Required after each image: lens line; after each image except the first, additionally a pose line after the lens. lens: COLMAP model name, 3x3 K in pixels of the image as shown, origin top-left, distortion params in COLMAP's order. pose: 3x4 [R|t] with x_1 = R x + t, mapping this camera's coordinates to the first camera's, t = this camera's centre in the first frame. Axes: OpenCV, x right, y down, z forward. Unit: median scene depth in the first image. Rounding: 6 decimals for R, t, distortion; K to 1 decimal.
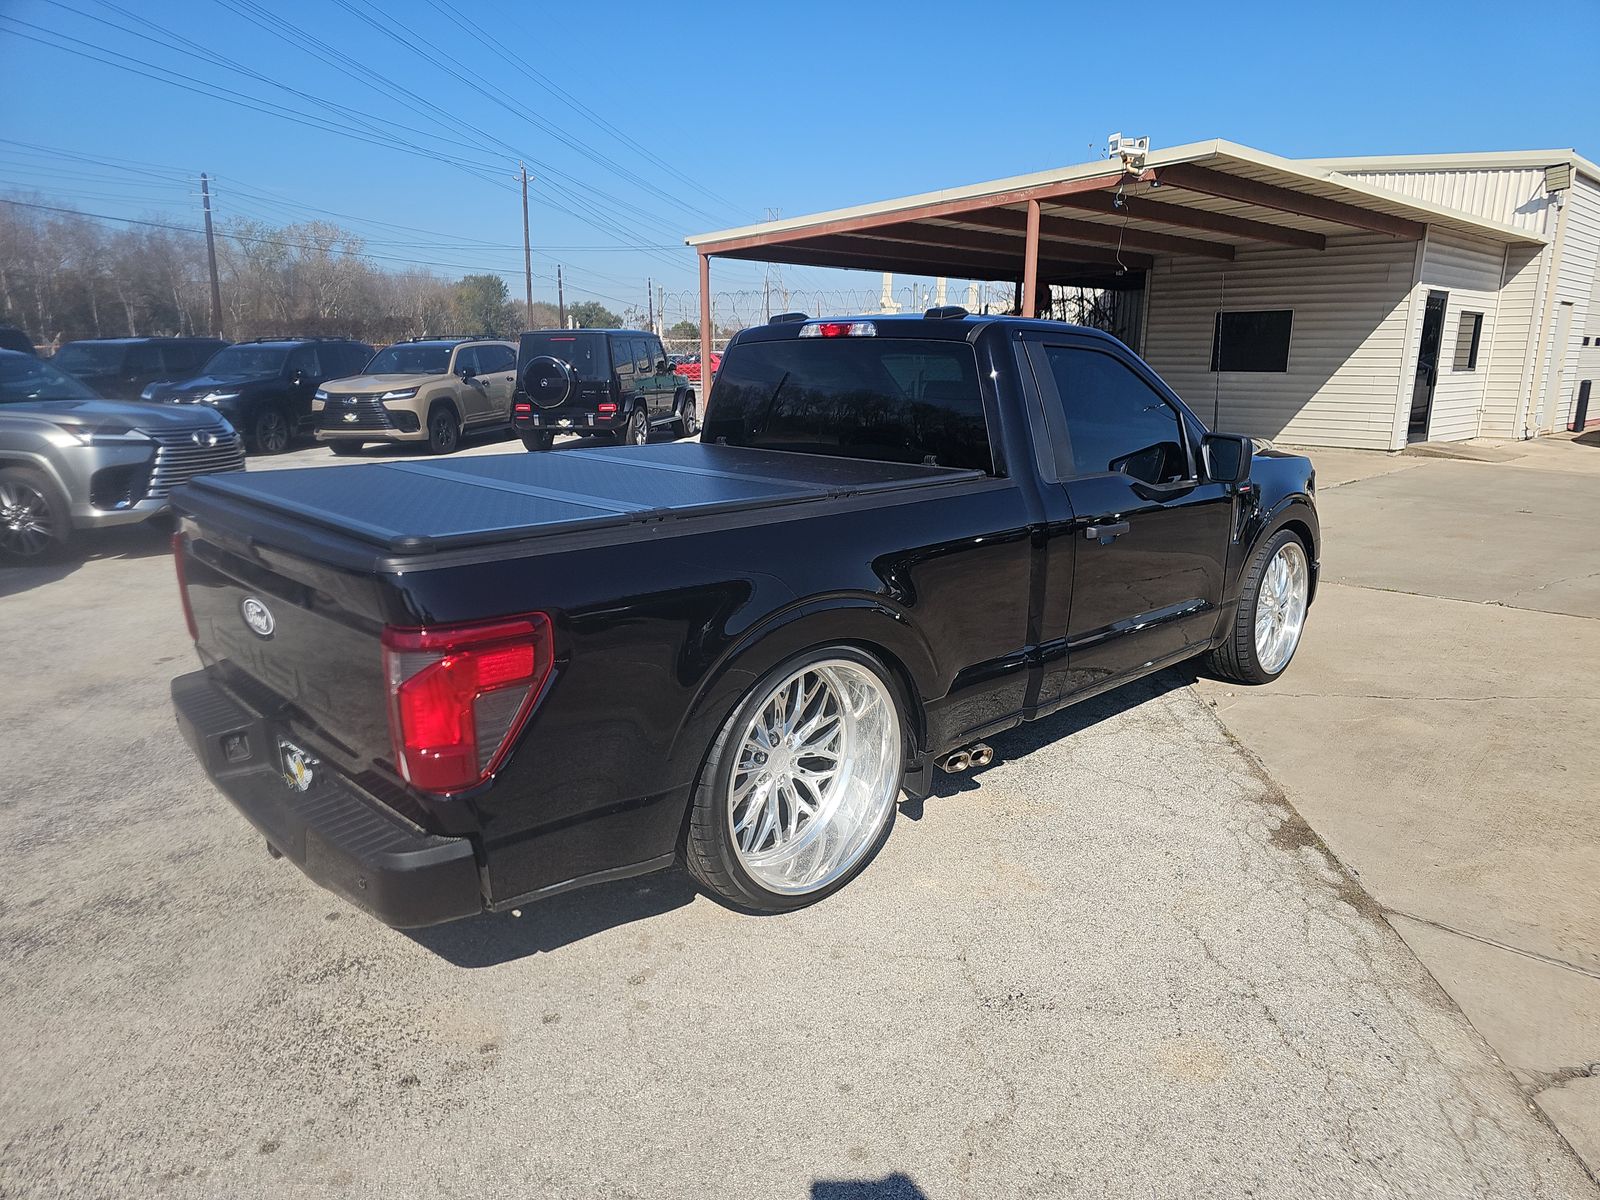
lens RADIAL K [[1031.2, 0, 804.6], [0, 1031.2, 618.3], [0, 0, 1]] dist [0.033298, -0.027935]
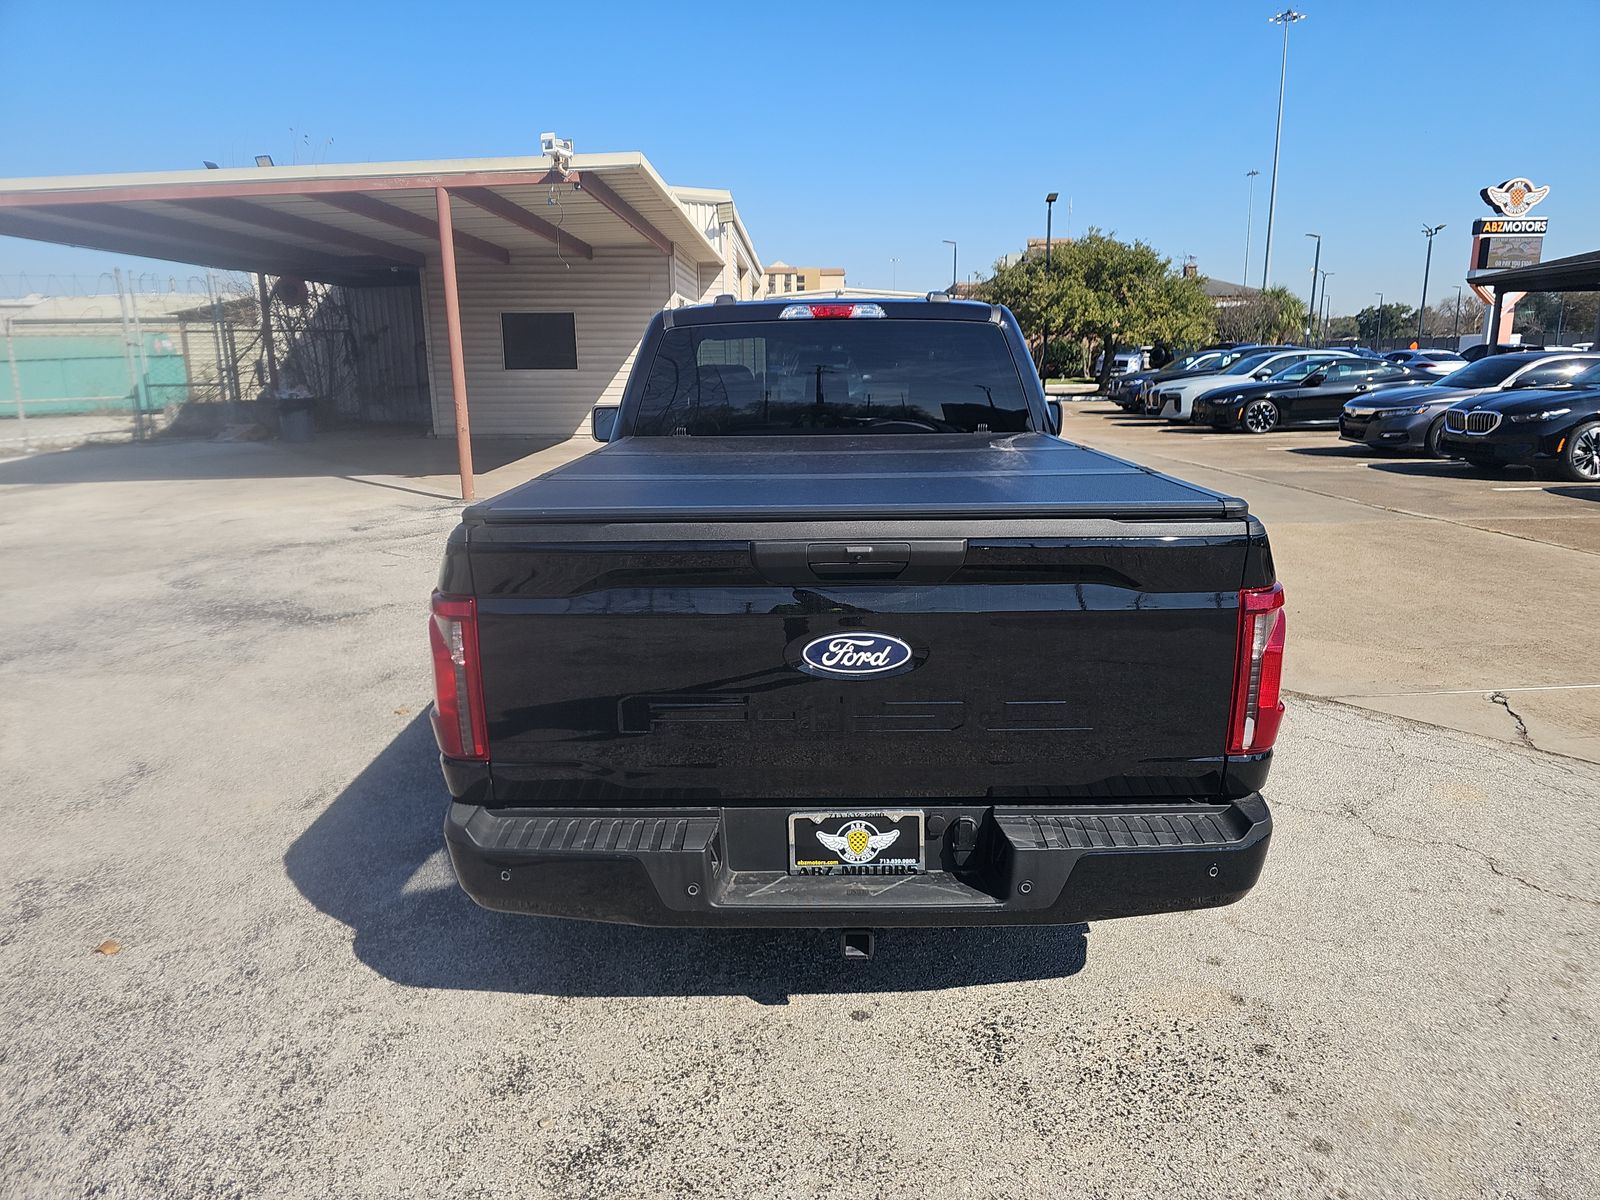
lens RADIAL K [[1034.7, 0, 794.4], [0, 1034.7, 605.3], [0, 0, 1]] dist [0.035658, -0.019600]
pose [[0.697573, -0.174513, 0.694936, -0.229880], [0.185643, 0.980787, 0.059949, -0.019603], [-0.692046, 0.087191, 0.716568, 0.098161]]
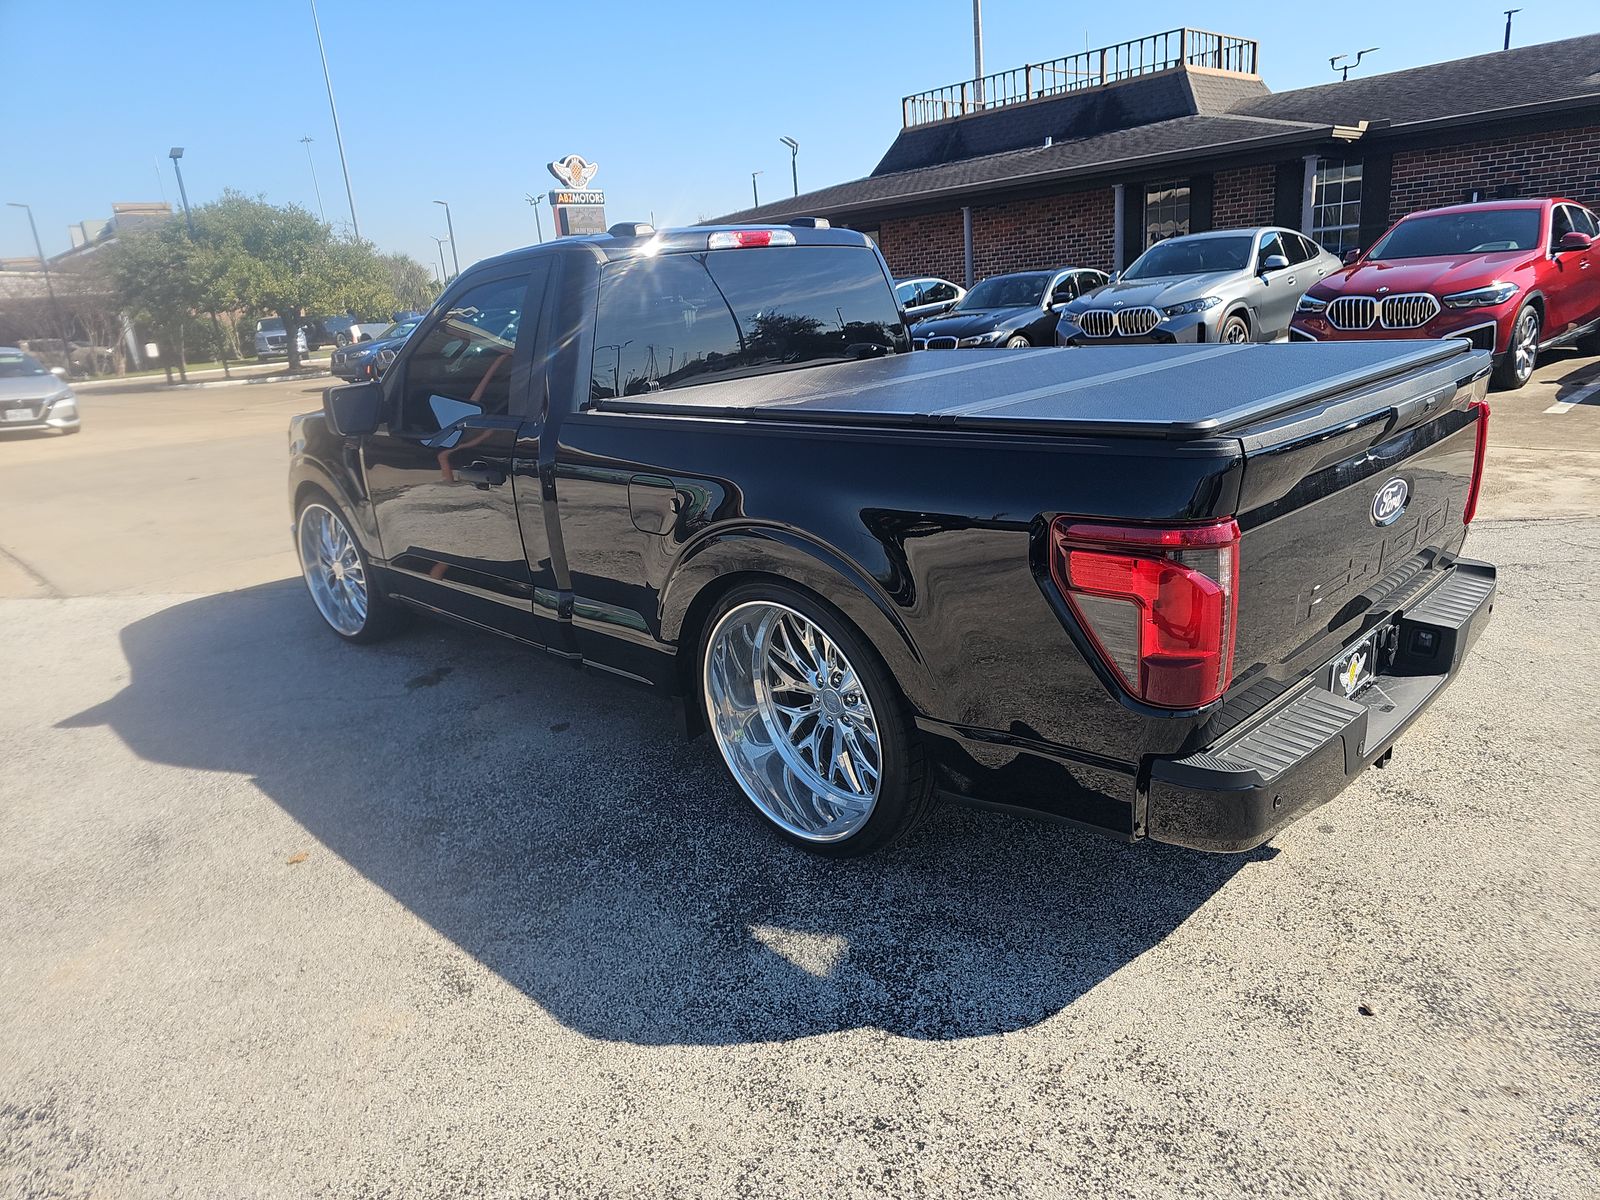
lens RADIAL K [[1051.6, 0, 800.0], [0, 1051.6, 600.0], [0, 0, 1]] dist [0.034105, -0.023043]
pose [[-0.001724, -0.286147, 0.958184, -0.297615], [0.322883, 0.906705, 0.271354, -0.069132], [-0.946437, 0.309849, 0.090829, 0.297610]]
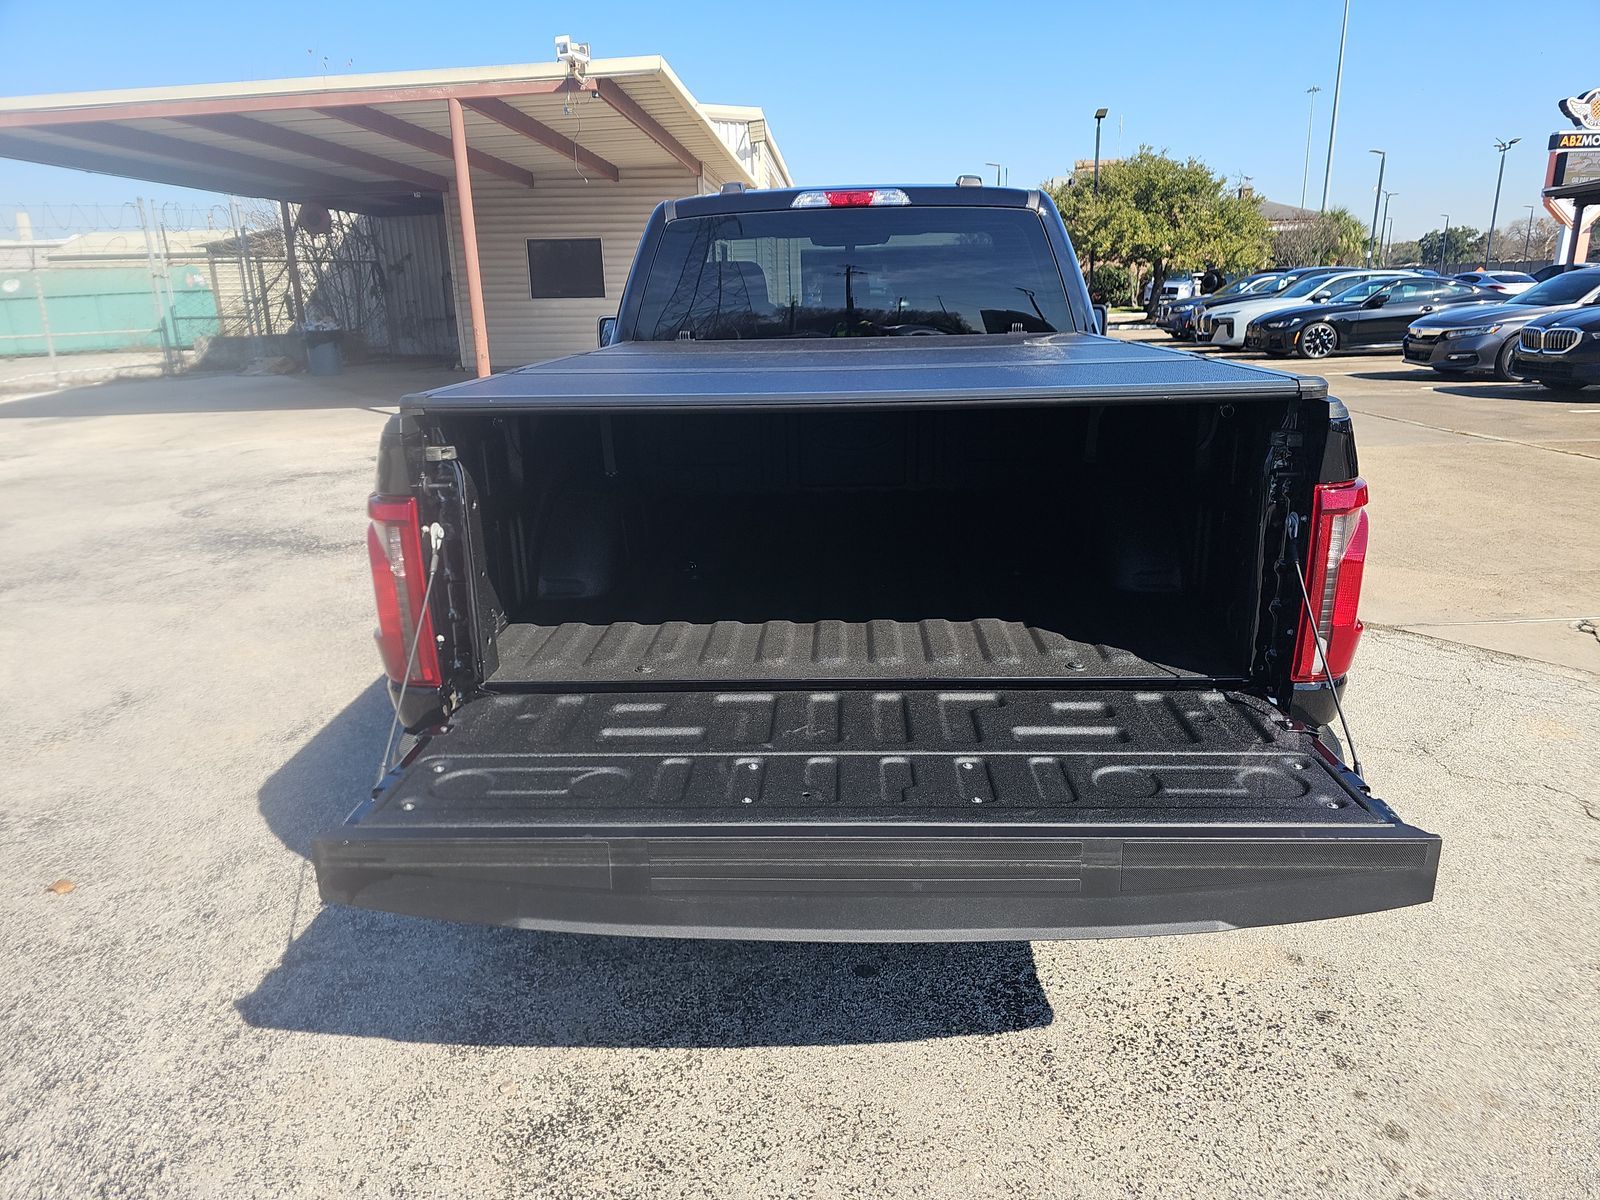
lens RADIAL K [[1034.7, 0, 794.4], [0, 1034.7, 605.3], [0, 0, 1]] dist [0.035658, -0.019600]
pose [[0.722813, -0.215742, 0.656503, -0.209754], [0.190489, 0.975415, 0.110814, -0.011944], [-0.664270, 0.044959, 0.746139, 0.110638]]
